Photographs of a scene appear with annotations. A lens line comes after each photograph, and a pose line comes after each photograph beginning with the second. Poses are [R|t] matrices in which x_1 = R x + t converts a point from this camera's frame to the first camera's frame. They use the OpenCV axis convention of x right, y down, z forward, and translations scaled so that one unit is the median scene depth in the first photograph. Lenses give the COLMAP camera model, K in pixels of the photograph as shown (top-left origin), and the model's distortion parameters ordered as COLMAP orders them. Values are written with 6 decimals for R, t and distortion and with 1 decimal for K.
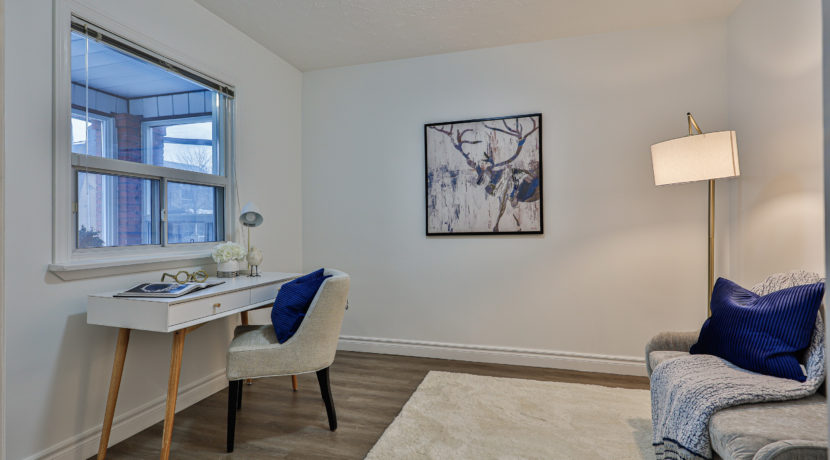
lens RADIAL K [[400.8, 0, 428.0], [0, 400.8, 226.4], [0, 0, 1]] dist [-0.004149, 0.001205]
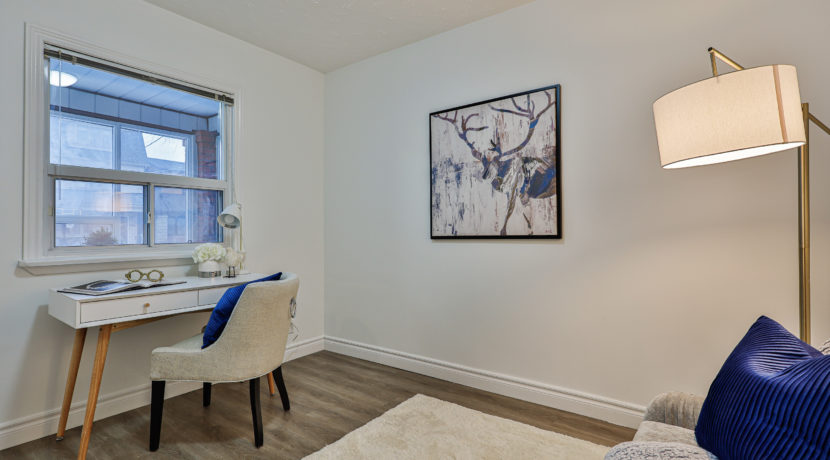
lens RADIAL K [[400.8, 0, 414.8], [0, 400.8, 228.1], [0, 0, 1]] dist [-0.004149, 0.001205]
pose [[0.937948, 0.001871, -0.346771, 0.321194], [-0.002201, 0.999997, -0.000558, -0.000799], [0.346769, 0.001286, 0.937950, 0.188894]]
